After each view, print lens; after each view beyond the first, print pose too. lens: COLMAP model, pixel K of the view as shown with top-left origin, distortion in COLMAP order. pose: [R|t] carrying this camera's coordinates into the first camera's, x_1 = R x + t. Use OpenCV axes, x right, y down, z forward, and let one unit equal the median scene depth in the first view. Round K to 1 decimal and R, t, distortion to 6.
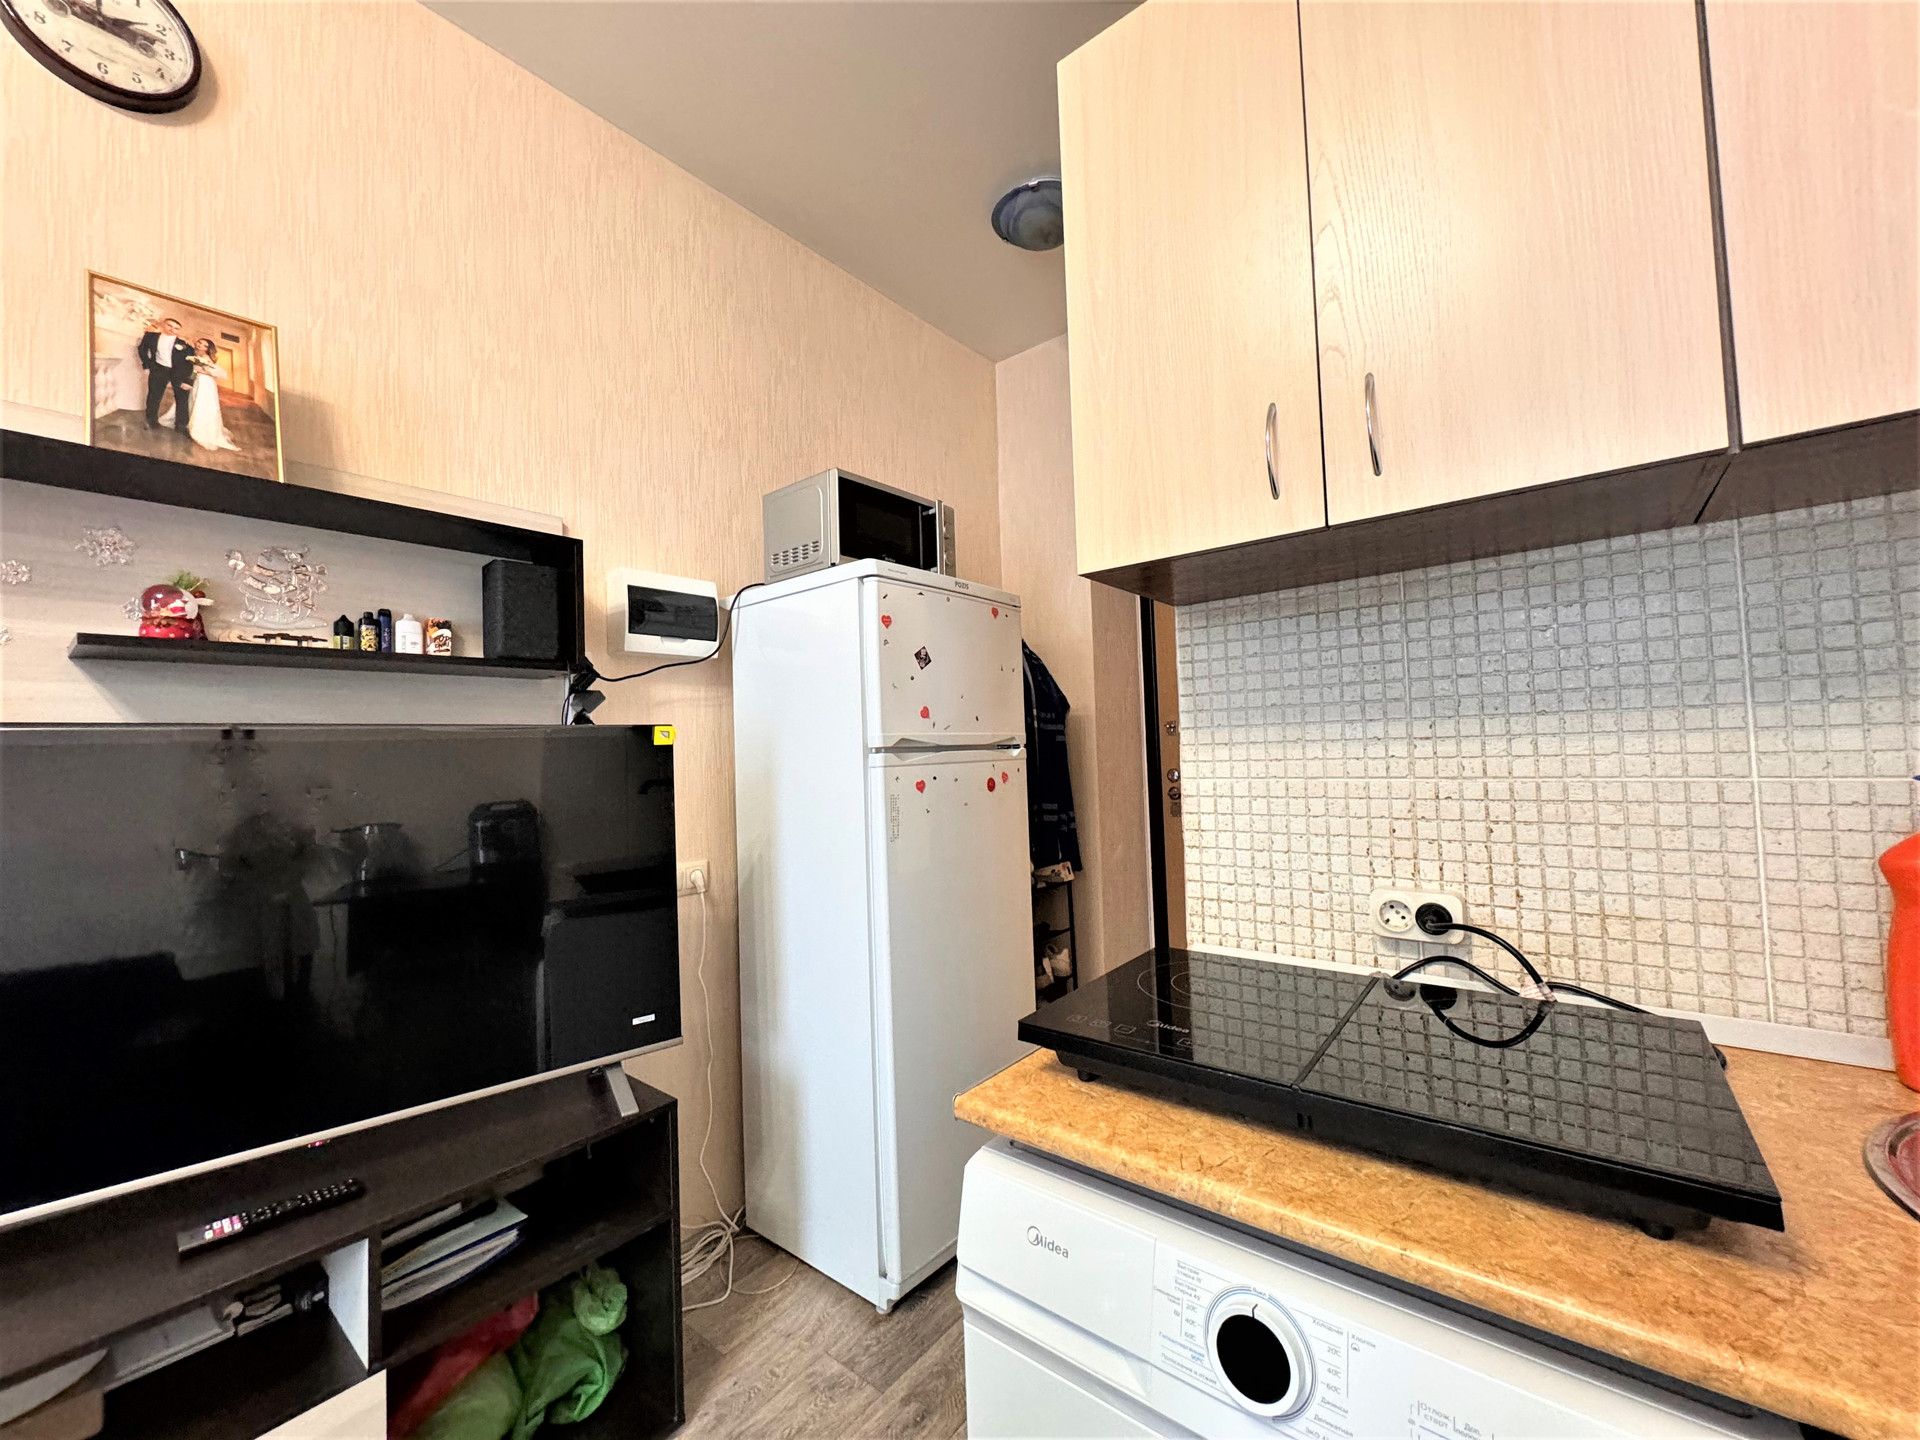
lens RADIAL K [[762.4, 0, 961.2], [0, 762.4, 720.2], [0, 0, 1]] dist [-0.000022, -0.000031]
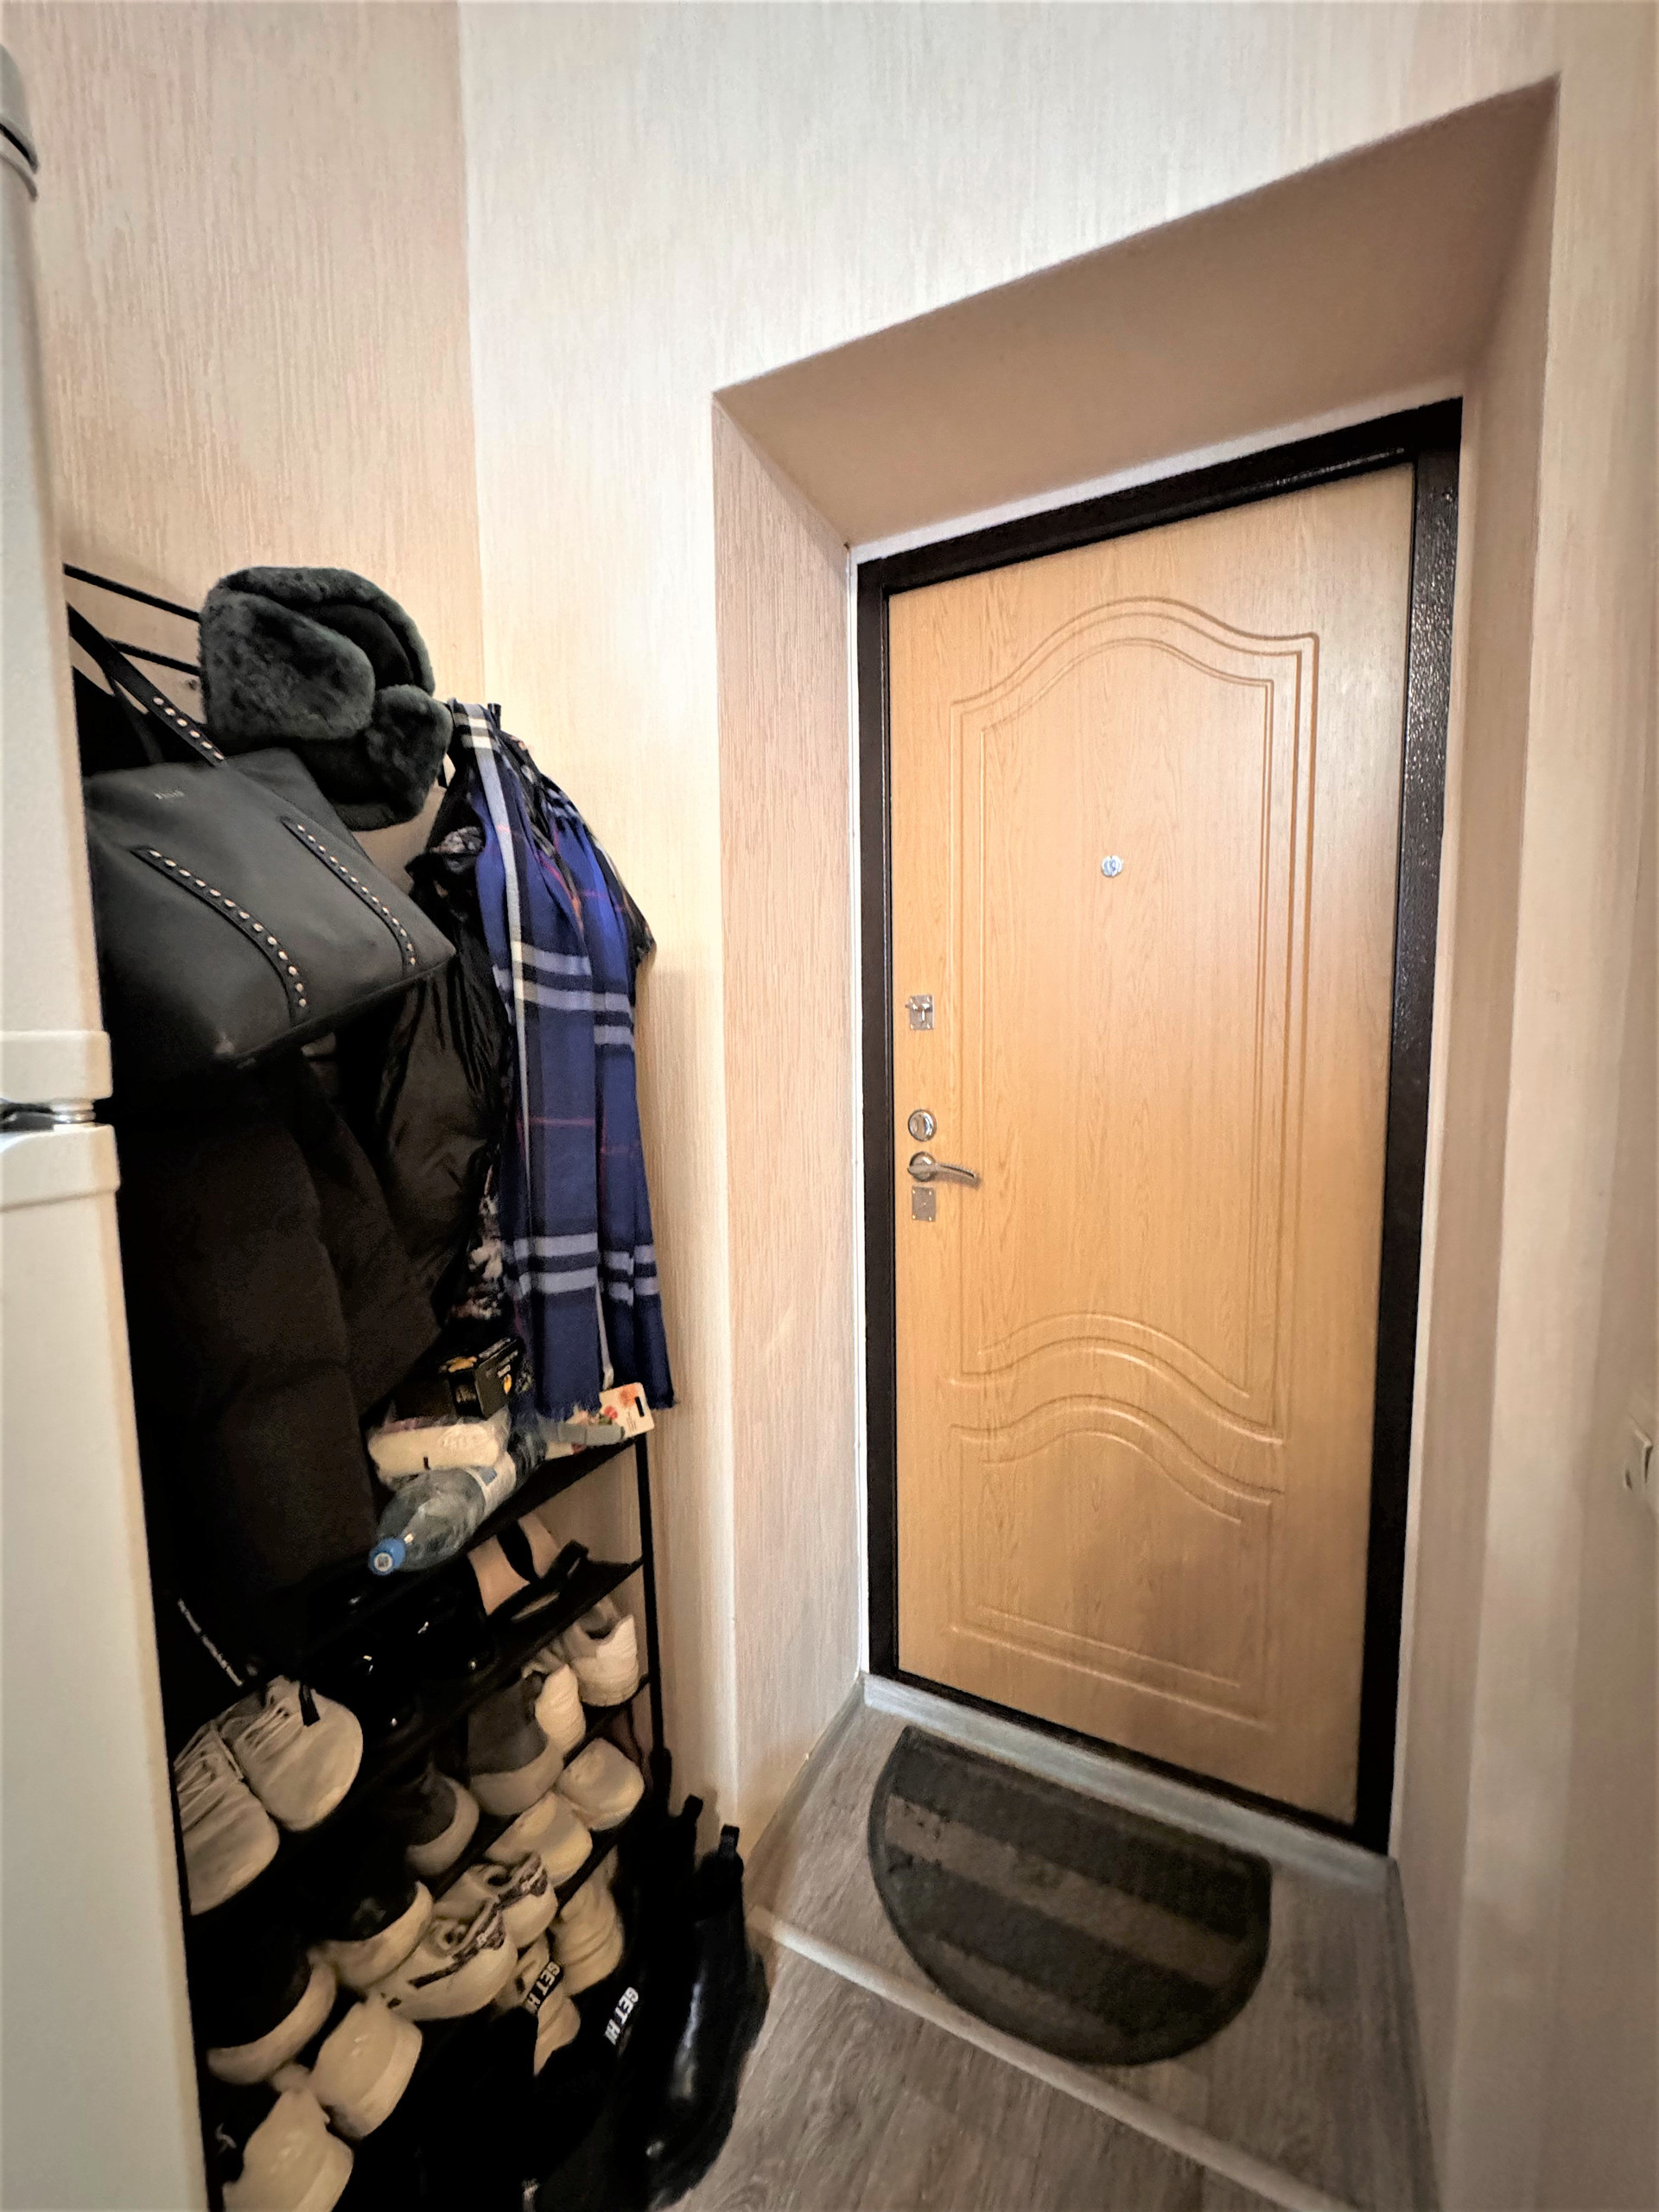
lens RADIAL K [[878.3, 0, 838.9], [0, 878.3, 1108.2], [0, 0, 1]] dist [-0.000022, -0.000031]
pose [[0.979211, -0.003030, 0.202822, 0.392260], [-0.022865, 0.991867, 0.125211, 0.012348], [-0.201552, -0.127245, 0.971177, 1.568080]]
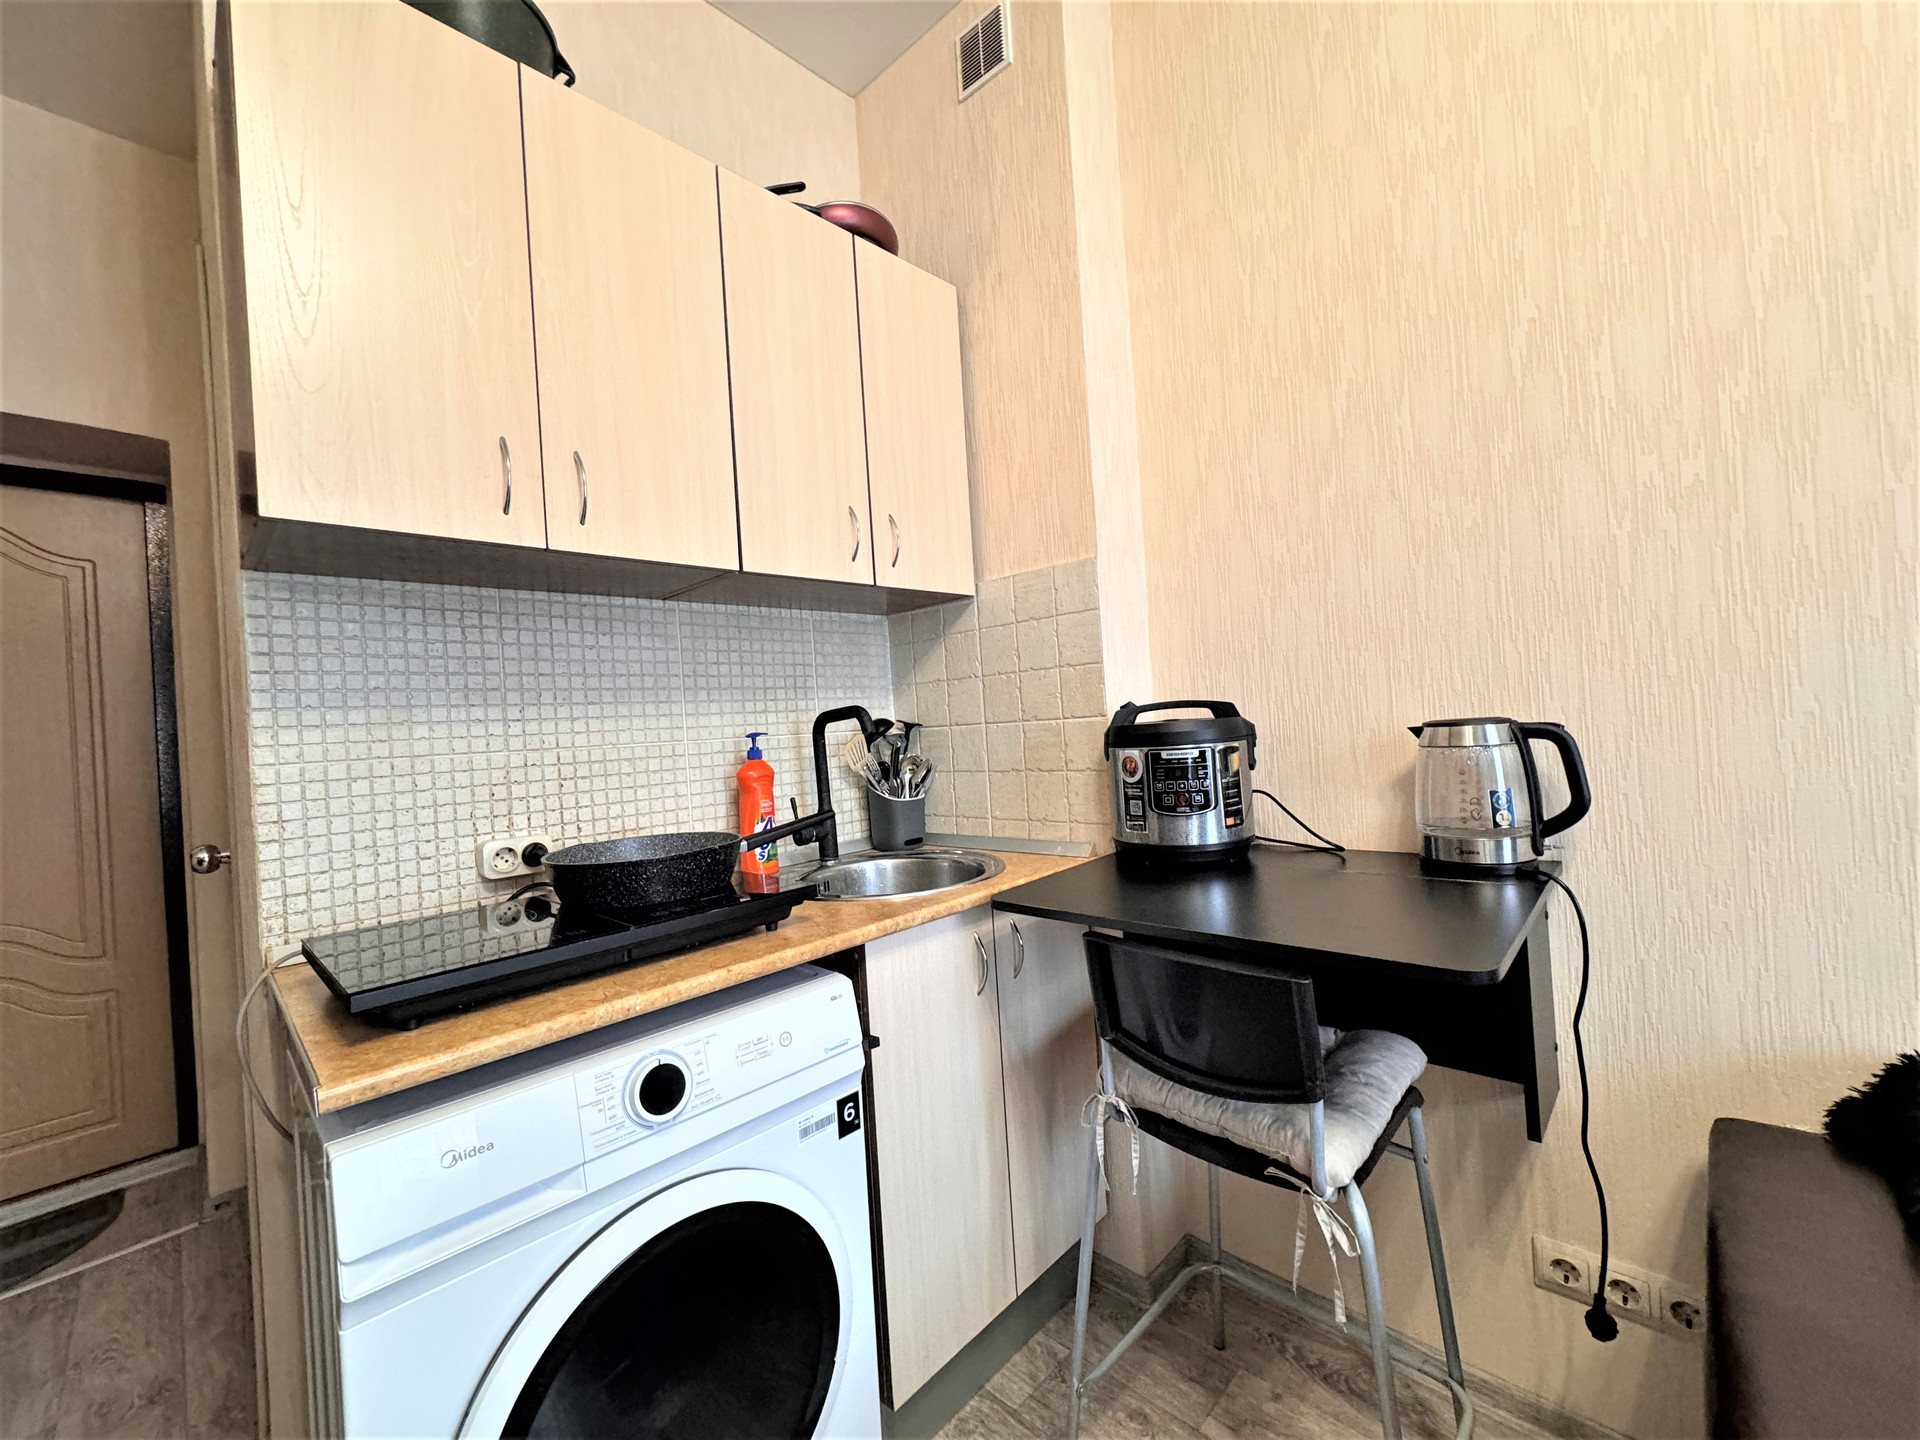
lens RADIAL K [[762.4, 0, 958.2], [0, 762.4, 725.3], [0, 0, 1]] dist [-0.000022, -0.000031]
pose [[0.092977, 0.027758, 0.995281, -0.586834], [0.016246, 0.999436, -0.029392, 0.079057], [-0.995536, 0.018902, 0.092474, 0.126550]]
